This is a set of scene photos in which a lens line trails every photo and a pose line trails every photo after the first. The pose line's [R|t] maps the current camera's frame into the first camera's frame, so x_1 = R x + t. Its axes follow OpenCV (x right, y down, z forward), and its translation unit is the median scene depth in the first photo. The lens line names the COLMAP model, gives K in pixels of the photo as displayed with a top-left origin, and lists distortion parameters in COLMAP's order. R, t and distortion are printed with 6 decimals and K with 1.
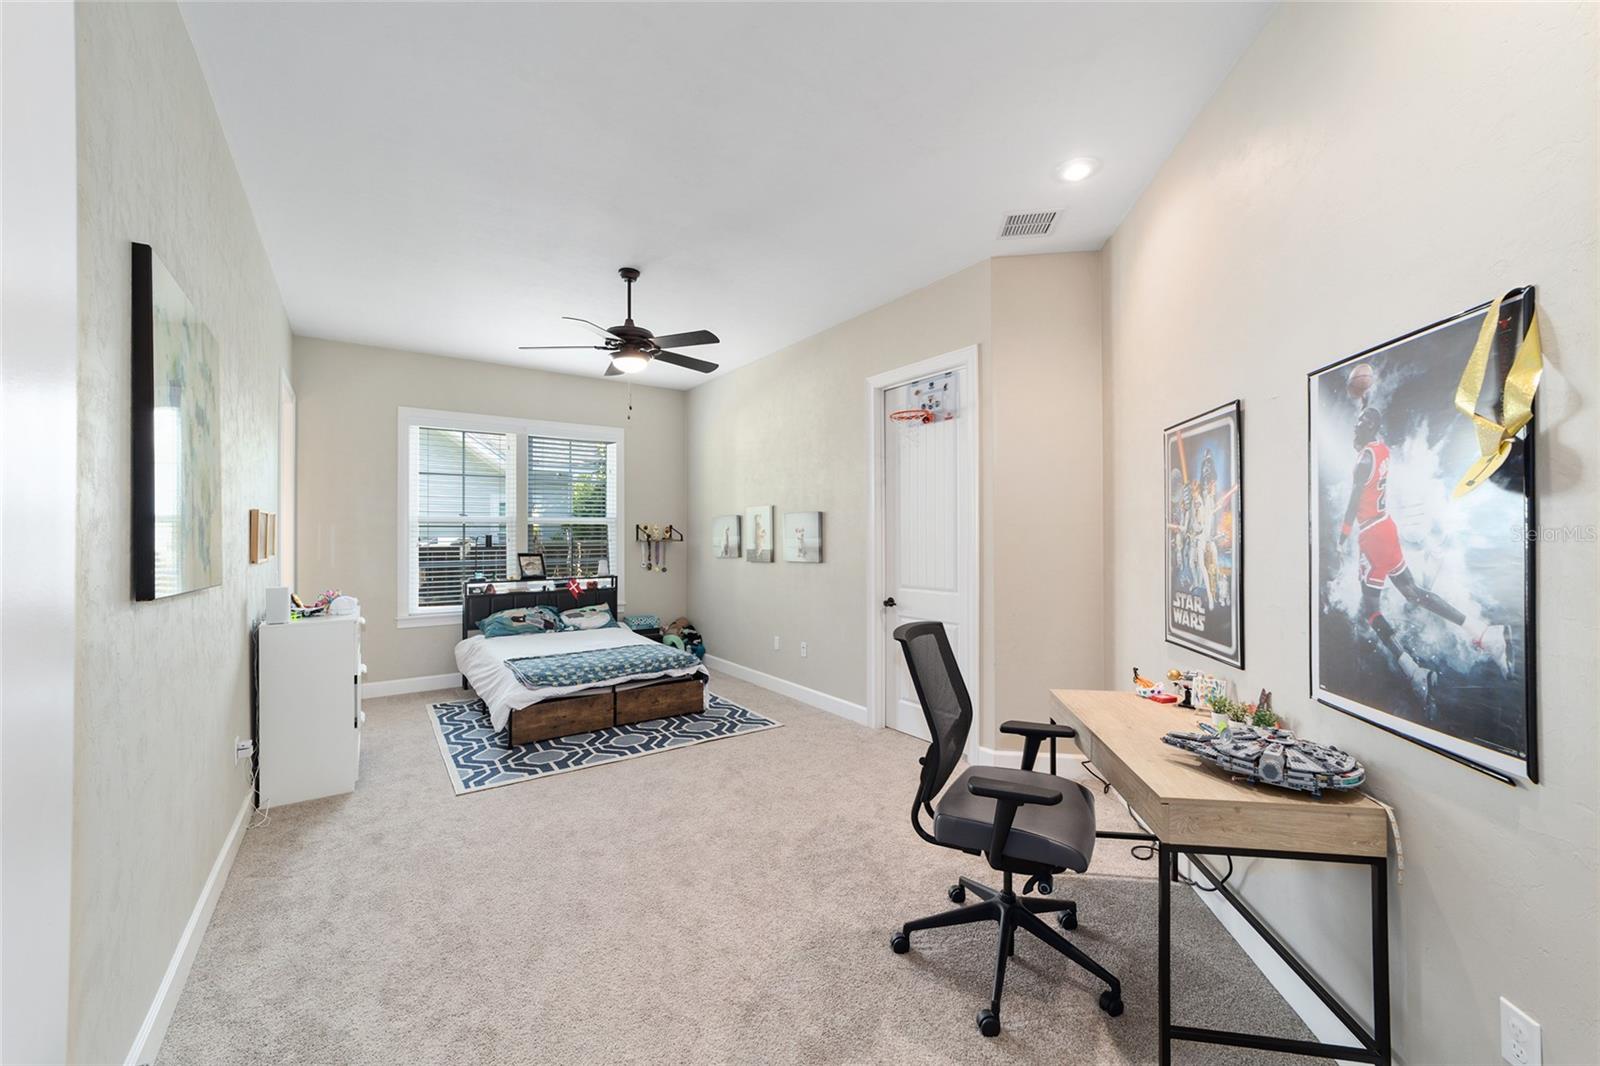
lens RADIAL K [[613.1, 0, 796.8], [0, 613.1, 533.7], [0, 0, 1]] dist [-0.016108, 0.008977]
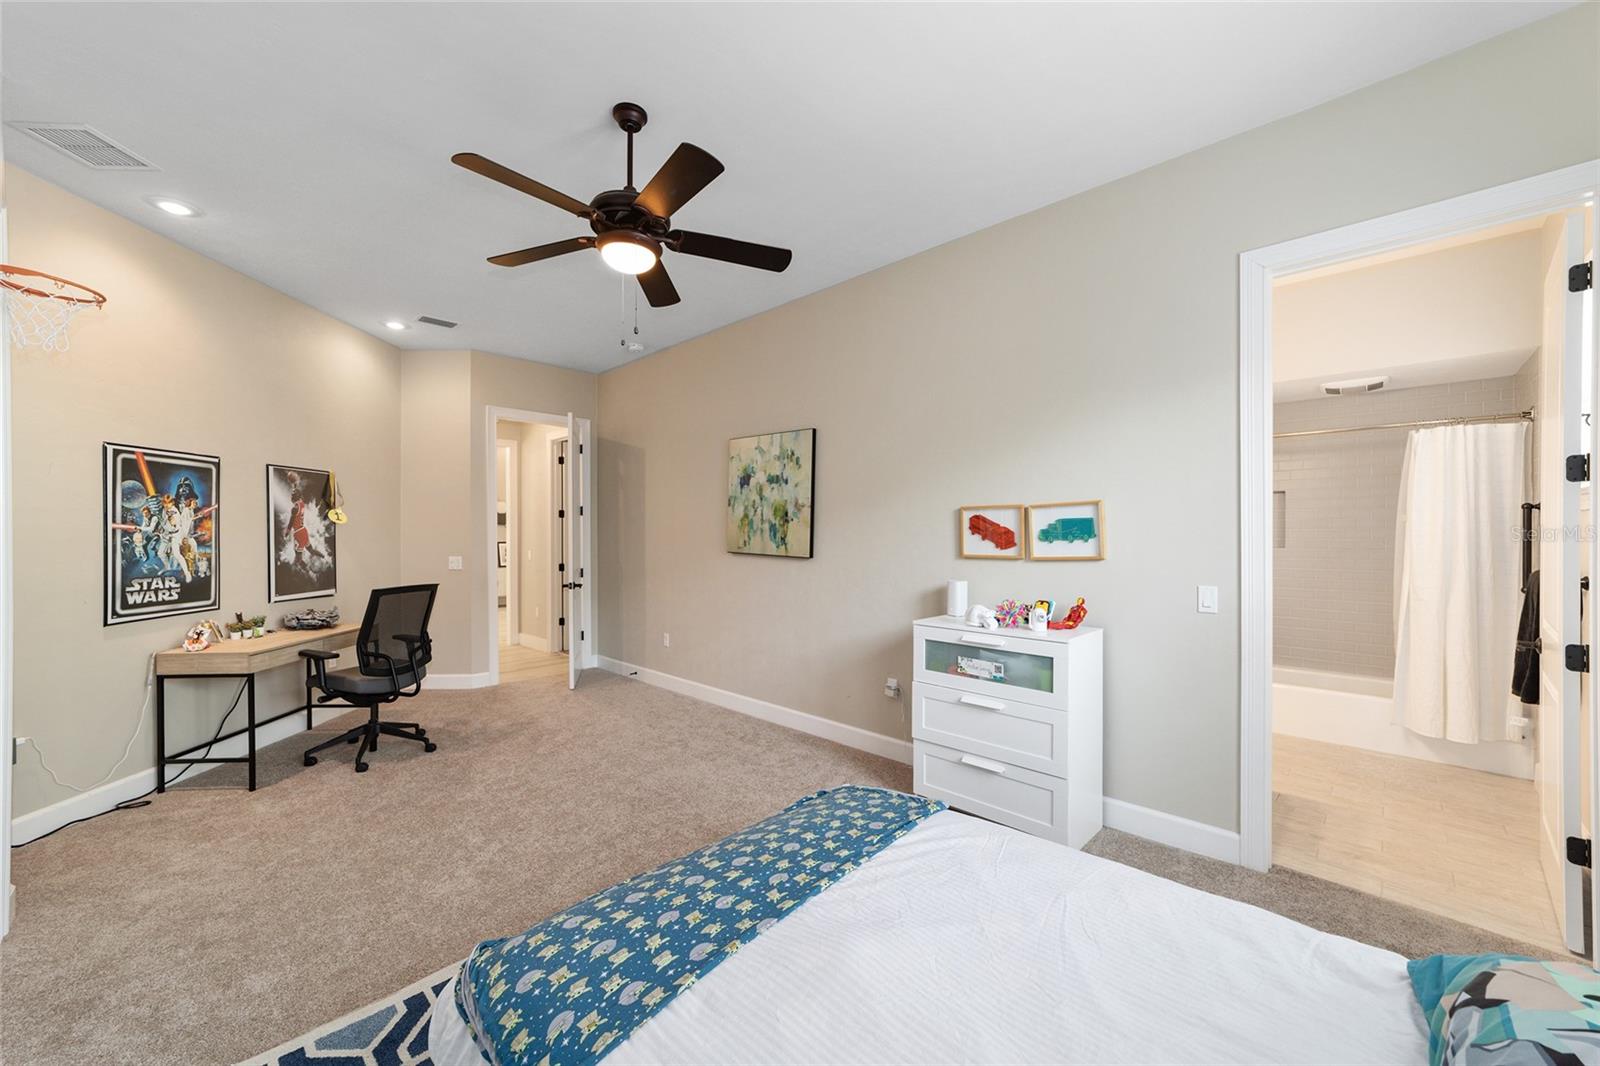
lens RADIAL K [[613.1, 0, 796.8], [0, 613.1, 533.7], [0, 0, 1]] dist [-0.016108, 0.008977]
pose [[-0.982677, 0.005296, -0.185250, -0.761670], [0.005155, 0.999986, 0.001243, 0.011369], [0.185254, 0.000267, -0.982691, 3.894711]]
